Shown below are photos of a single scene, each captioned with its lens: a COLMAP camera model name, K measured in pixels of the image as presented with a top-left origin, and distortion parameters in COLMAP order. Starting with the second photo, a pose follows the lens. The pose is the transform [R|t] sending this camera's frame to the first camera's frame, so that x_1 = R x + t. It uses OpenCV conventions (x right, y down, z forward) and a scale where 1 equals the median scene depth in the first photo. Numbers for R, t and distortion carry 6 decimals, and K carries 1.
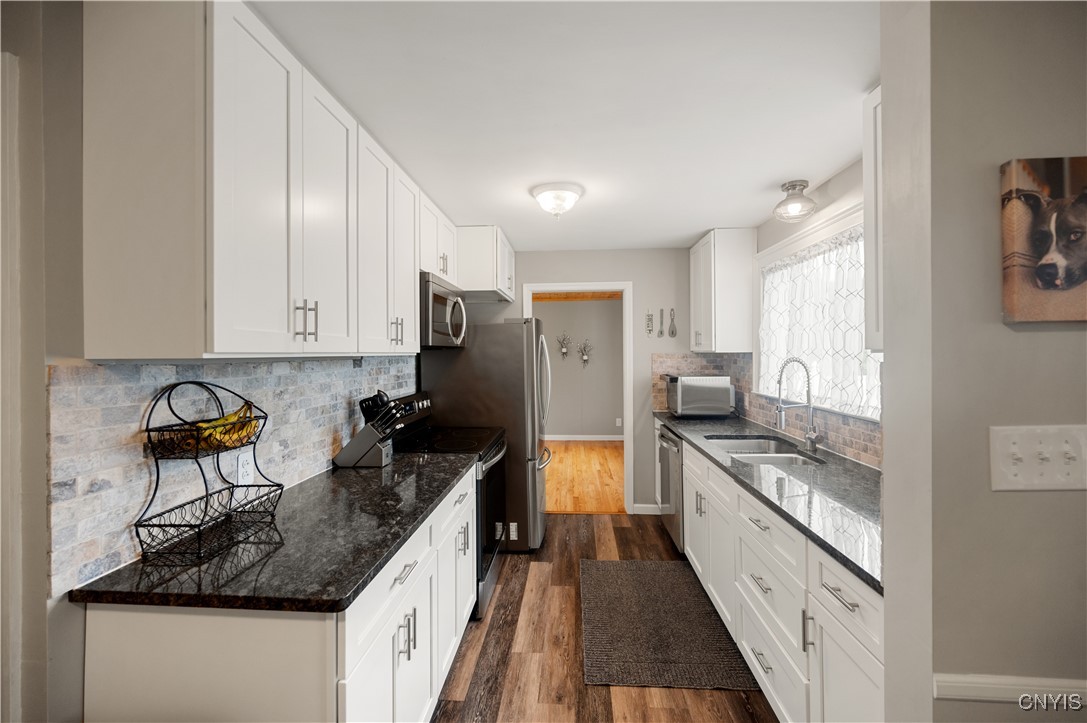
lens RADIAL K [[437.0, 0, 543.4], [0, 437.0, 356.0], [0, 0, 1]] dist [-0.000070, 0.000441]
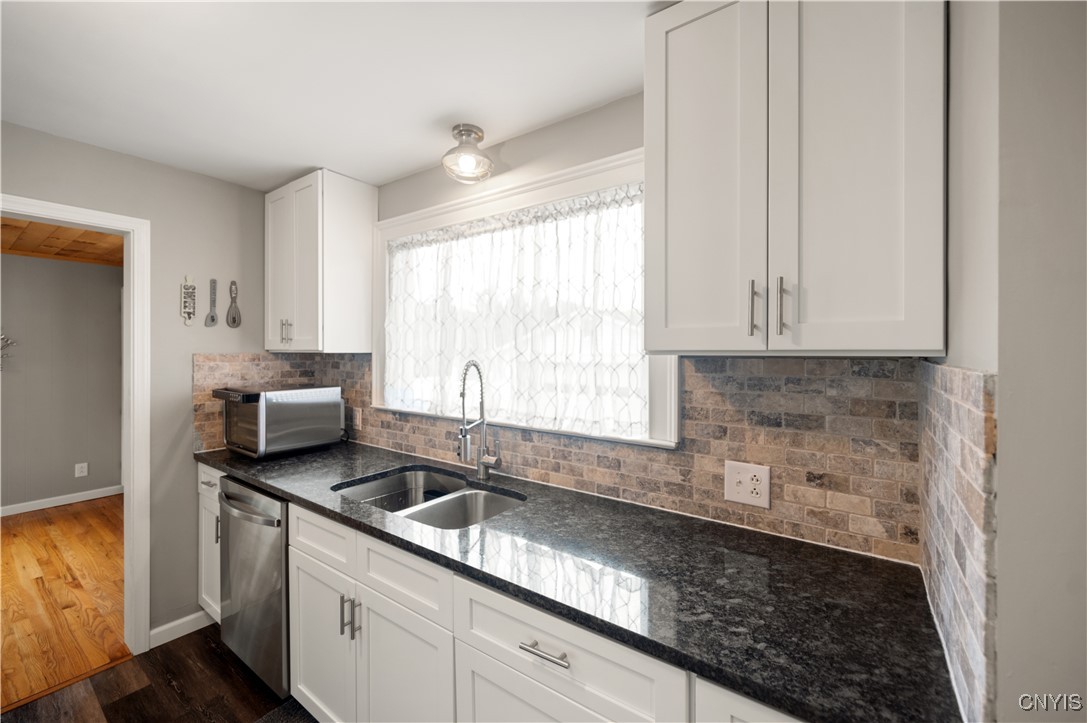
lens RADIAL K [[437.0, 0, 547.2], [0, 437.0, 353.5], [0, 0, 1]] dist [-0.000070, 0.000441]
pose [[0.525972, 0.004757, 0.850488, 0.003172], [0.000287, 0.999983, -0.005771, -0.002624], [-0.850502, 0.003280, 0.525962, 0.353048]]
